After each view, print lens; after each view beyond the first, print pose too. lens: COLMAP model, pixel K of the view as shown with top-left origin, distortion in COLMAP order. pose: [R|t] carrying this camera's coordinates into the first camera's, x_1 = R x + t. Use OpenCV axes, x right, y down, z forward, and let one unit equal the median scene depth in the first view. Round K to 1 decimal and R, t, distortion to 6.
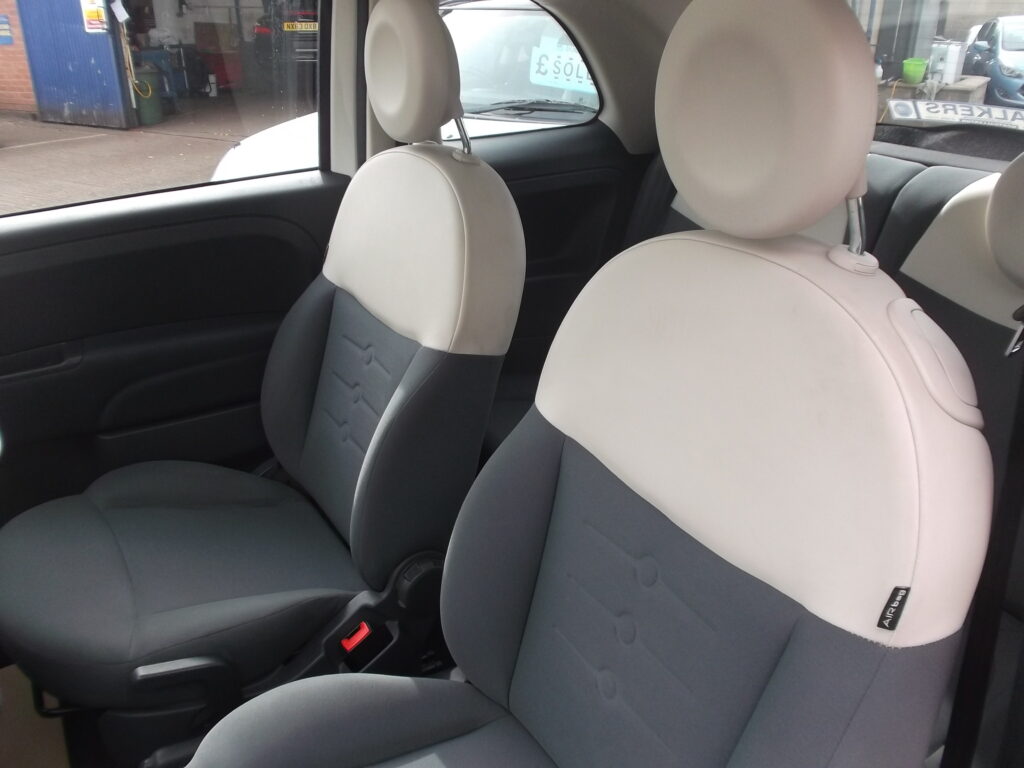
lens RADIAL K [[826.7, 0, 512.9], [0, 826.7, 377.9], [0, 0, 1]] dist [-0.045006, 0.011797]
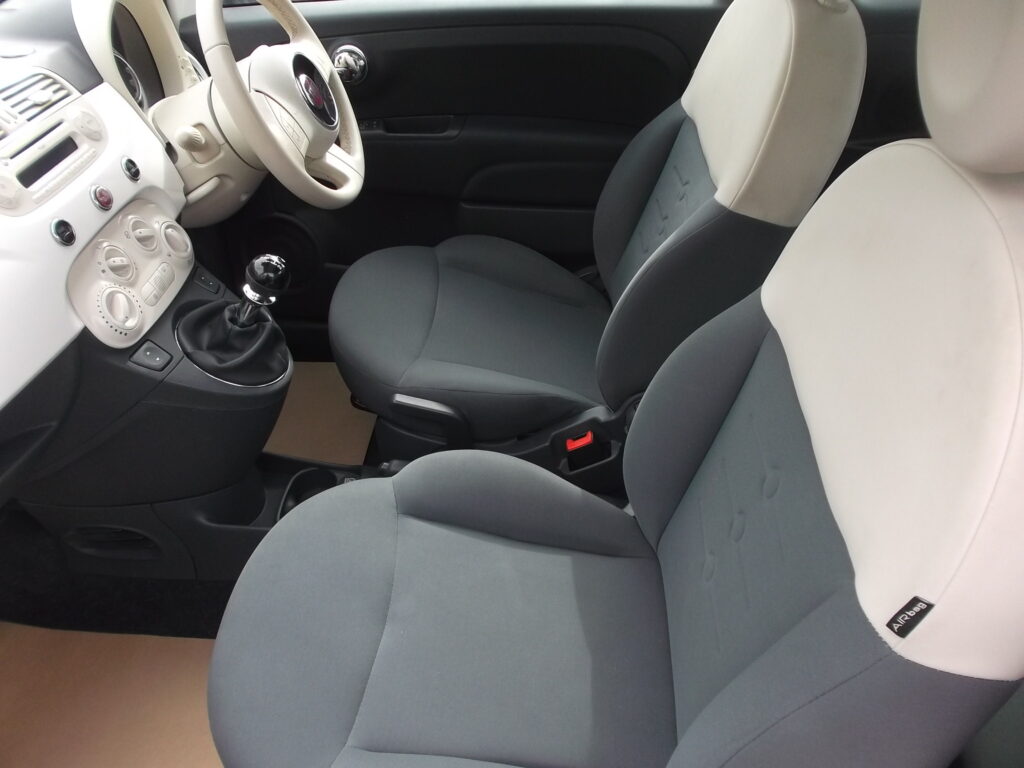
lens RADIAL K [[826.7, 0, 512.9], [0, 826.7, 377.9], [0, 0, 1]] dist [-0.045006, 0.011797]
pose [[0.819220, 0.348477, -0.455458, 0.210642], [-0.239954, 0.929627, 0.279671, -0.053030], [0.520865, -0.119823, 0.845188, 0.023697]]
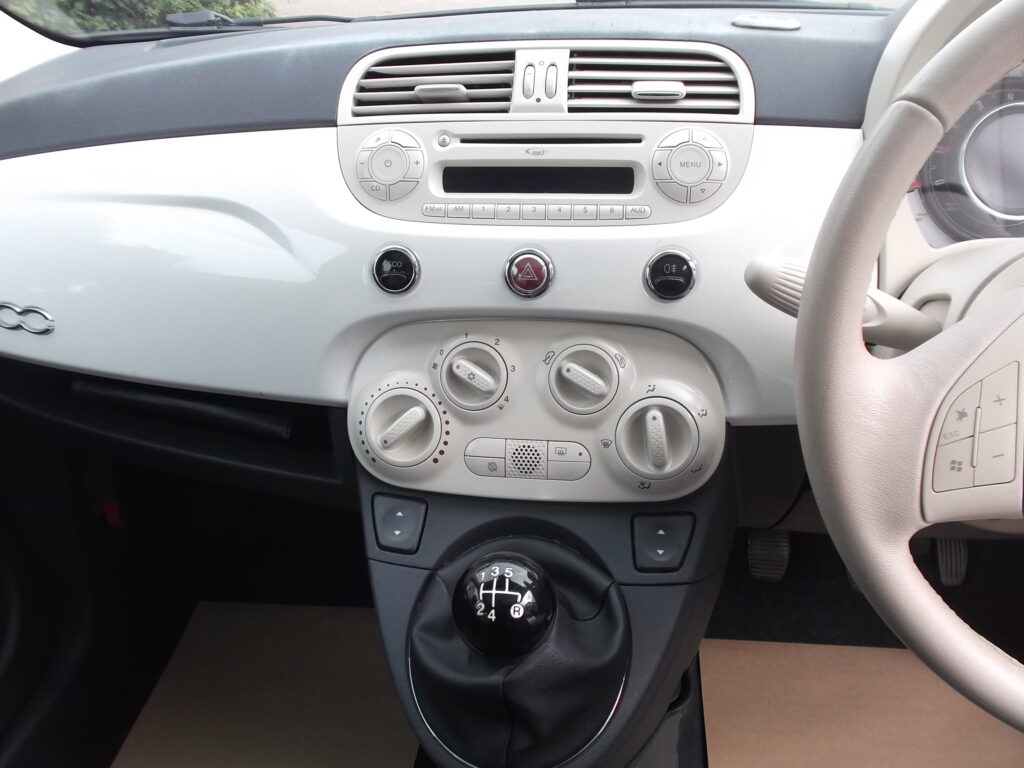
lens RADIAL K [[826.7, 0, 512.9], [0, 826.7, 377.9], [0, 0, 1]] dist [-0.045006, 0.011797]
pose [[-0.644094, 0.415737, -0.642110, -0.265508], [-0.271033, 0.660931, 0.699794, -0.166872], [0.715321, 0.624766, -0.313023, 0.712468]]
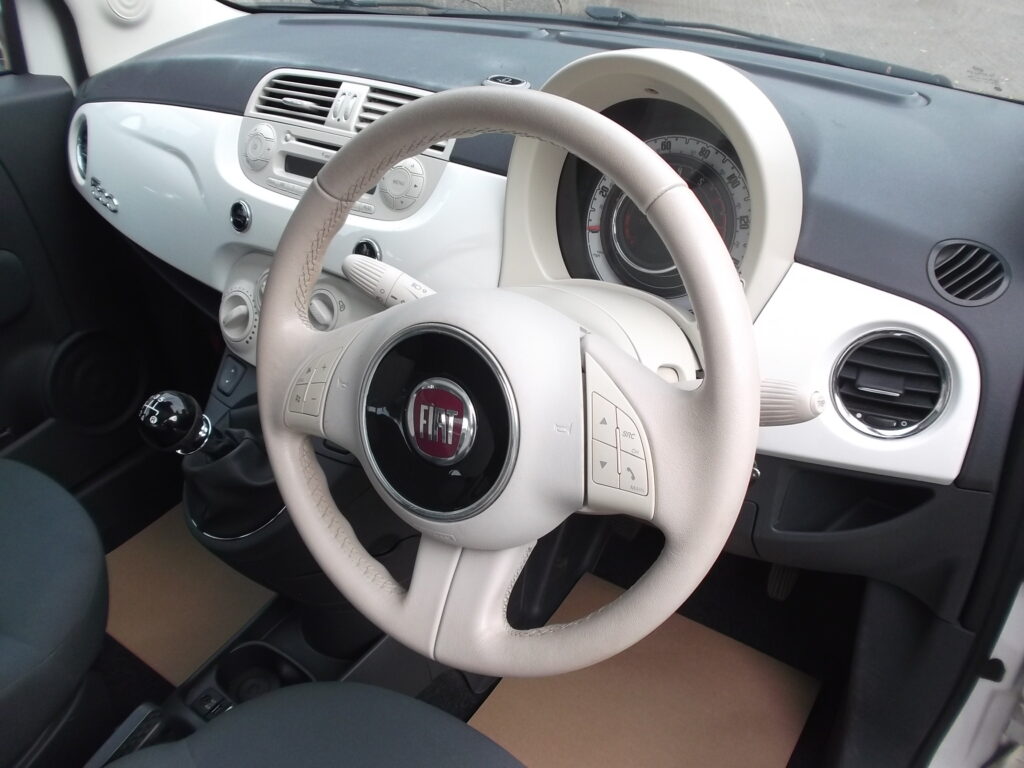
lens RADIAL K [[826.7, 0, 512.9], [0, 826.7, 377.9], [0, 0, 1]] dist [-0.045006, 0.011797]
pose [[-0.921095, 0.245684, -0.302031, -0.517753], [-0.126669, 0.544448, 0.829175, -0.418922], [0.368156, 0.802007, -0.470368, 1.028089]]
